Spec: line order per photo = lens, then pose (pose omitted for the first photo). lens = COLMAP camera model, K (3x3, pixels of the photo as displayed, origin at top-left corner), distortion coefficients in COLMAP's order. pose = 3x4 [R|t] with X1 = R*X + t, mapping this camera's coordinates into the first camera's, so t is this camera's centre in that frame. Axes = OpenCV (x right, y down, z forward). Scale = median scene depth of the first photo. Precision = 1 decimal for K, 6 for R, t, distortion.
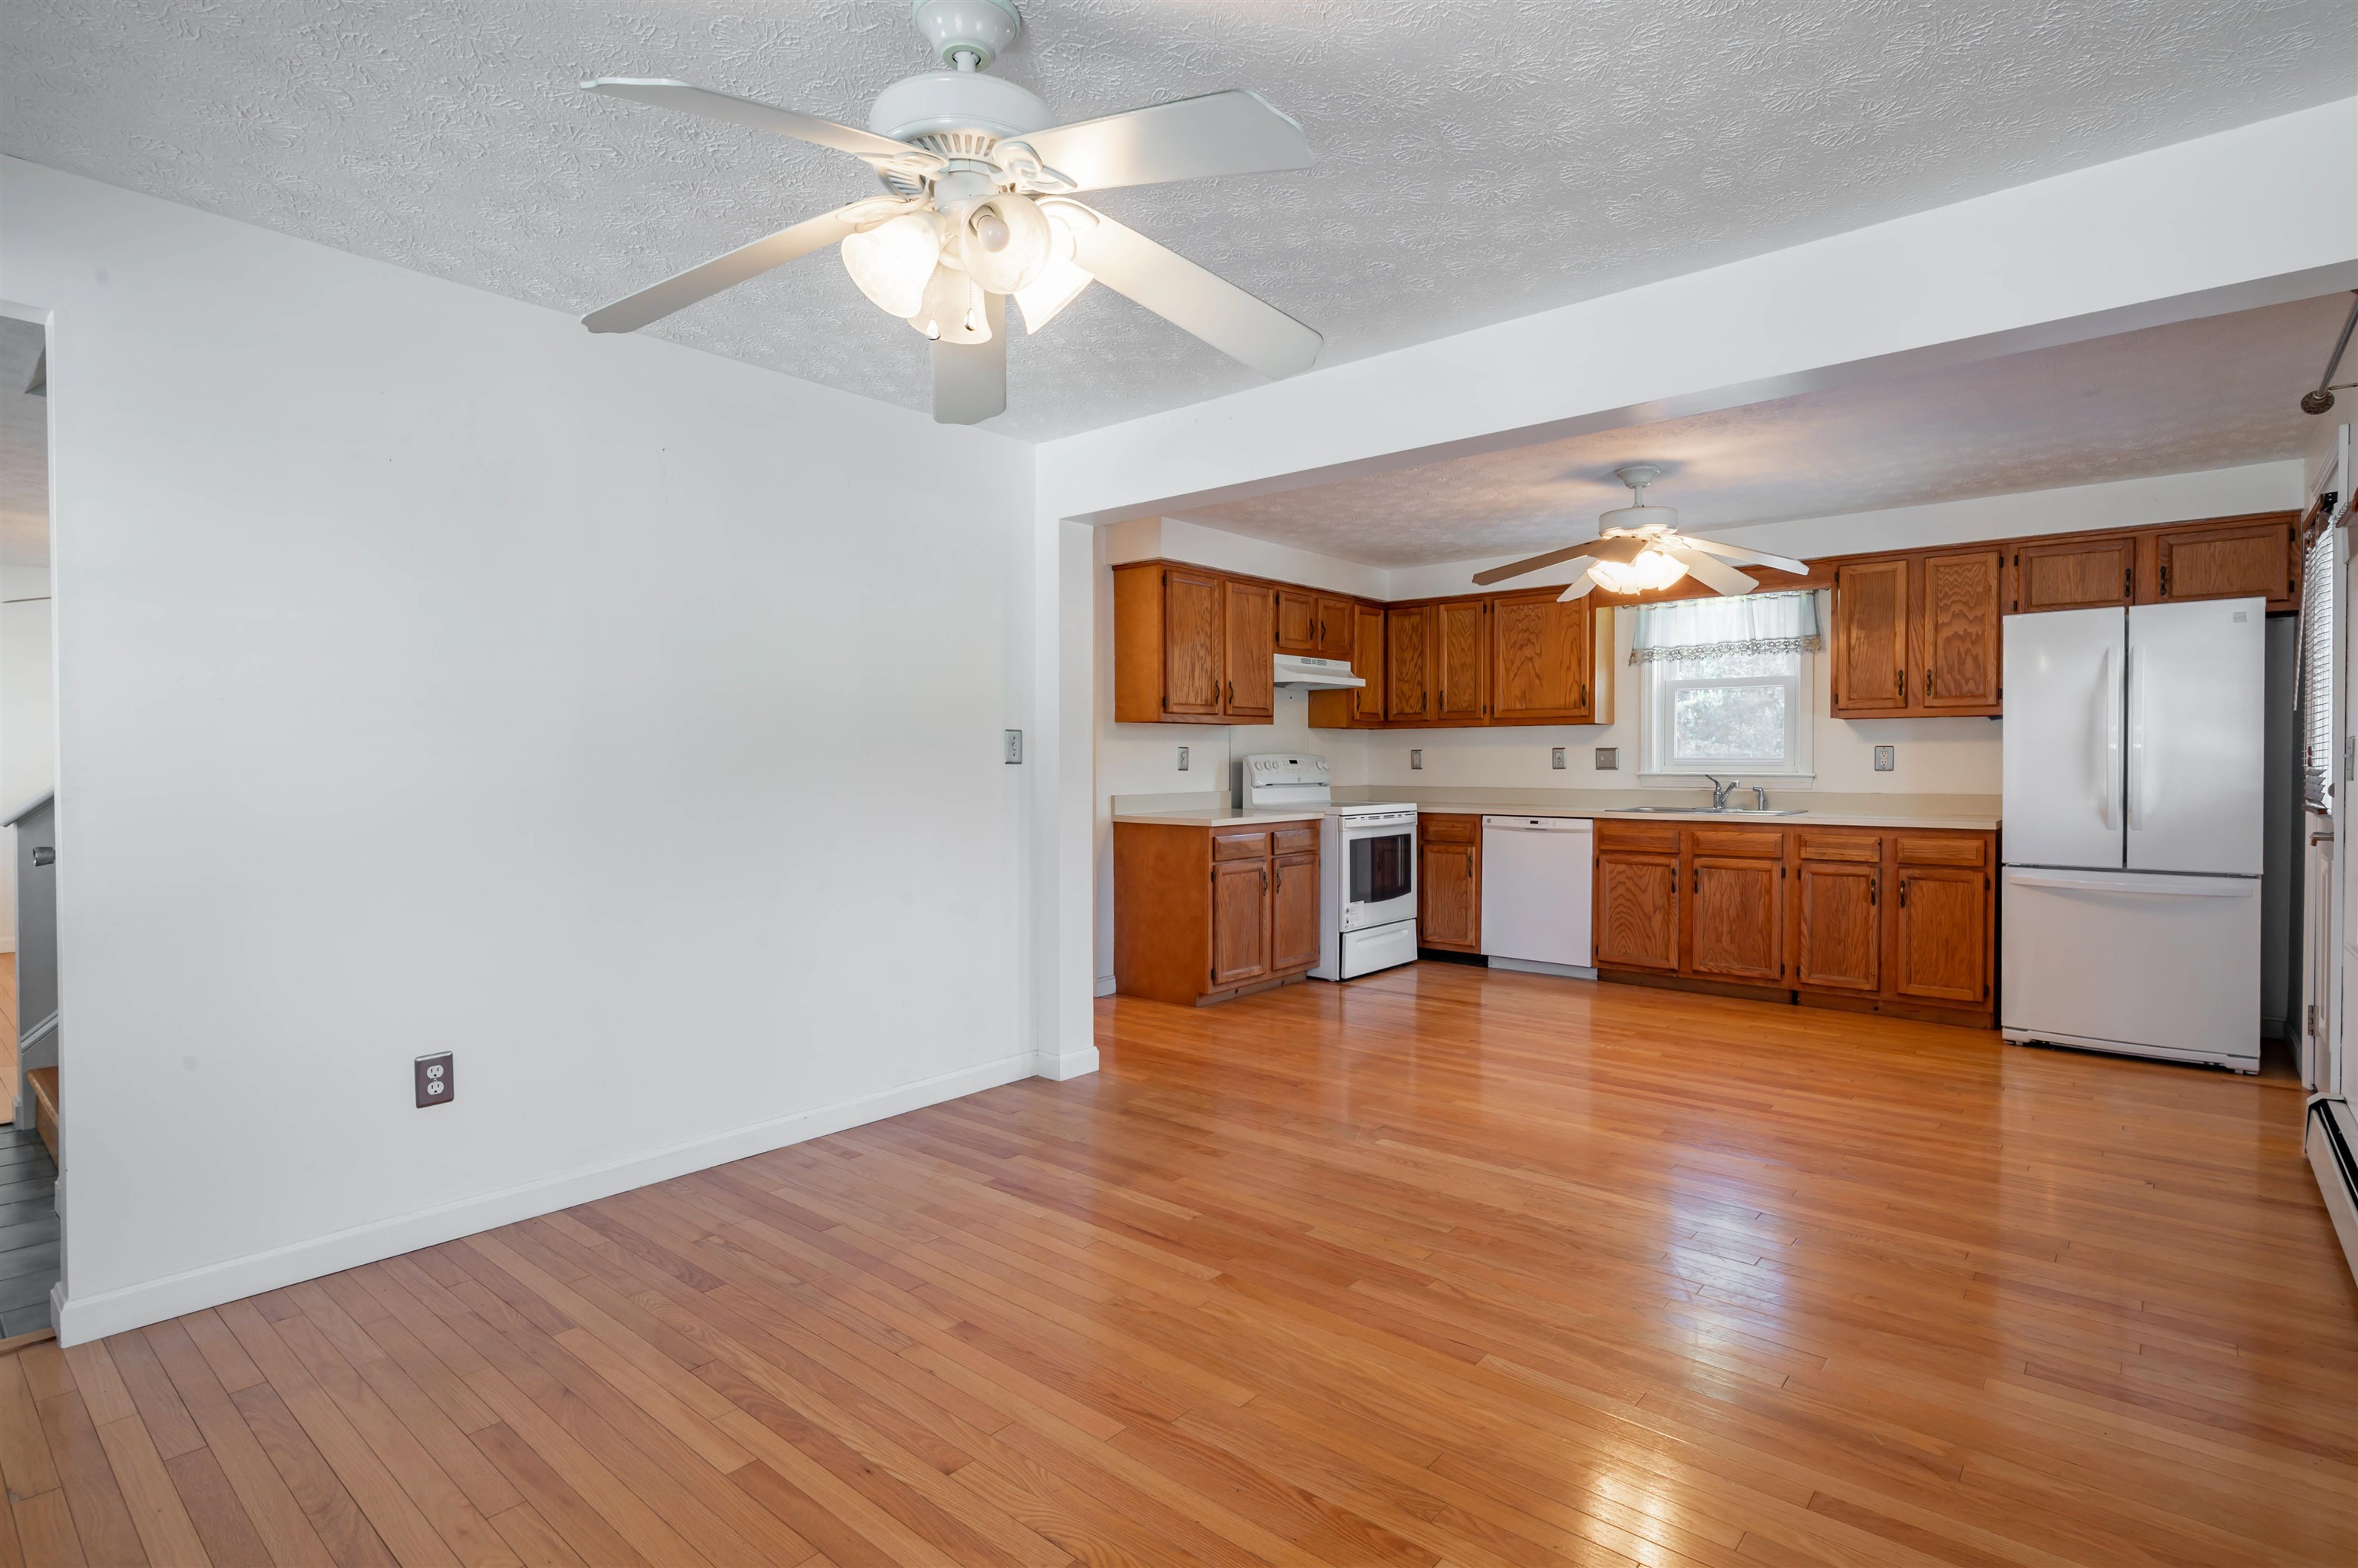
lens RADIAL K [[1143.0, 0, 1172.2], [0, 1143.0, 764.2], [0, 0, 1]] dist [0.002473, 0.000093]
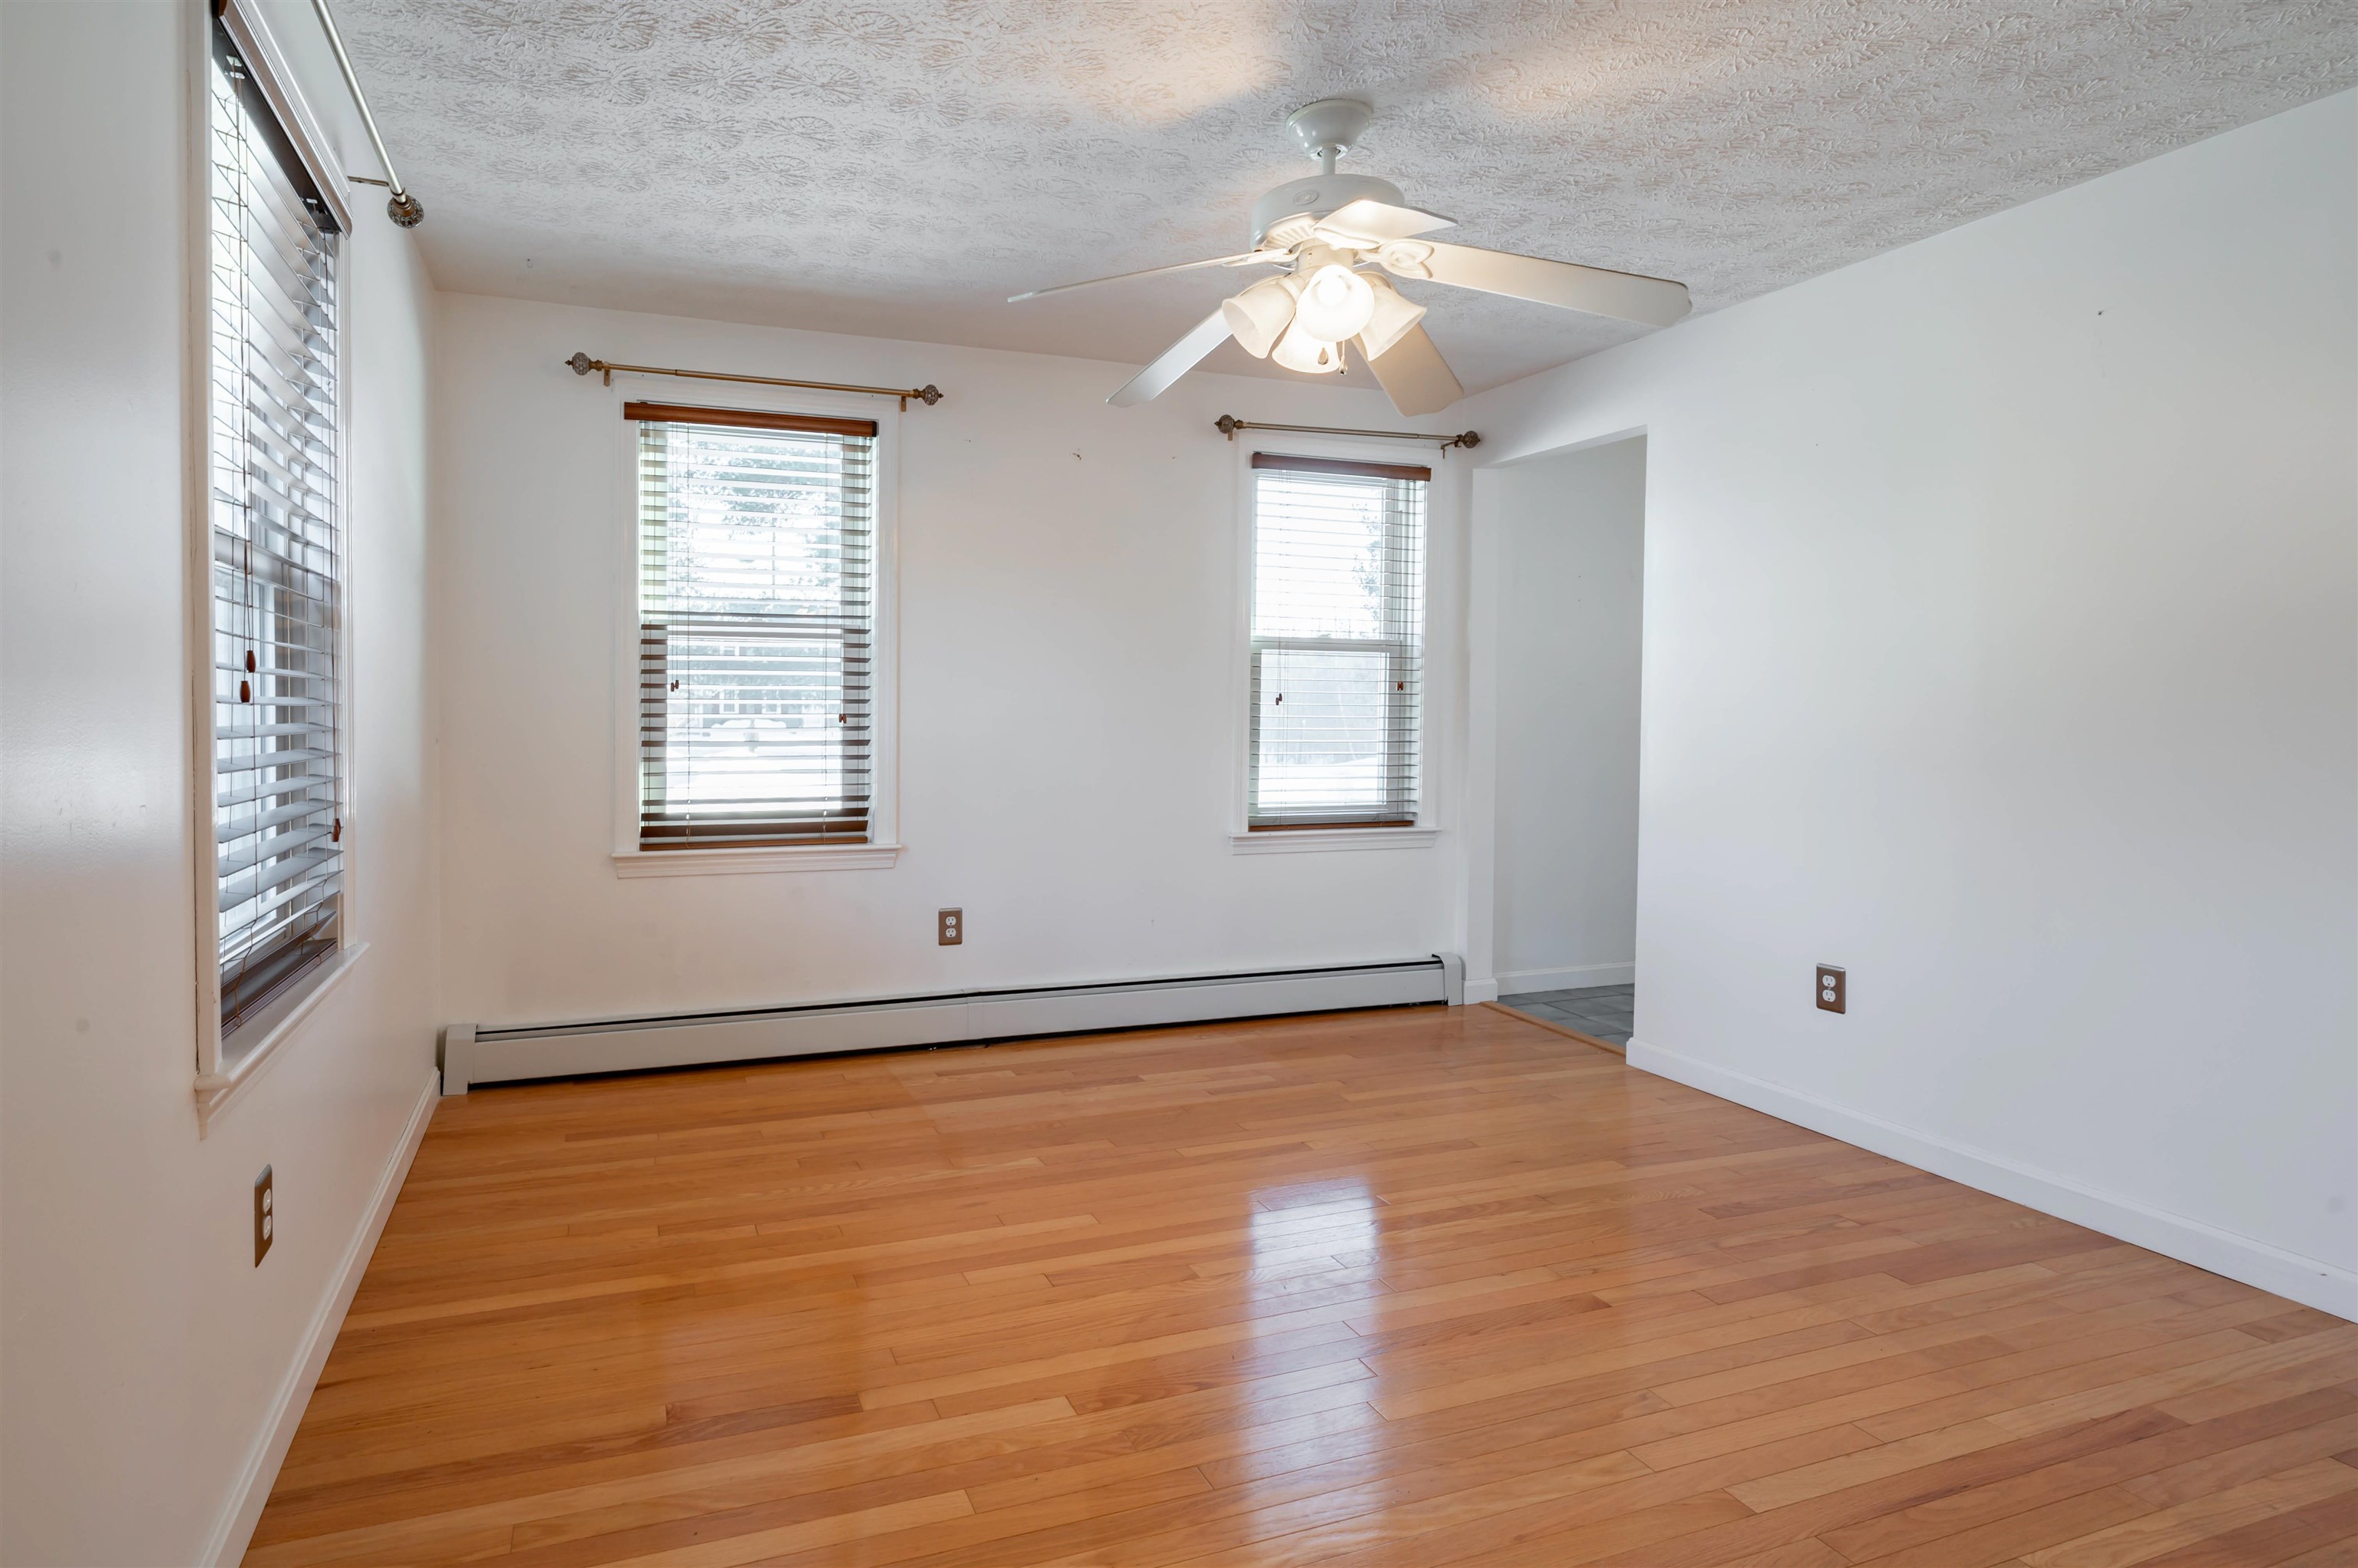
lens RADIAL K [[1356.3, 0, 1175.3], [0, 1356.3, 718.4], [0, 0, 1]] dist [0.005698, 0.001313]
pose [[-0.448576, 0.005527, -0.893728, 0.859563], [-0.006586, 0.999933, 0.009489, -0.000046], [0.893720, 0.010142, -0.448510, 1.047152]]
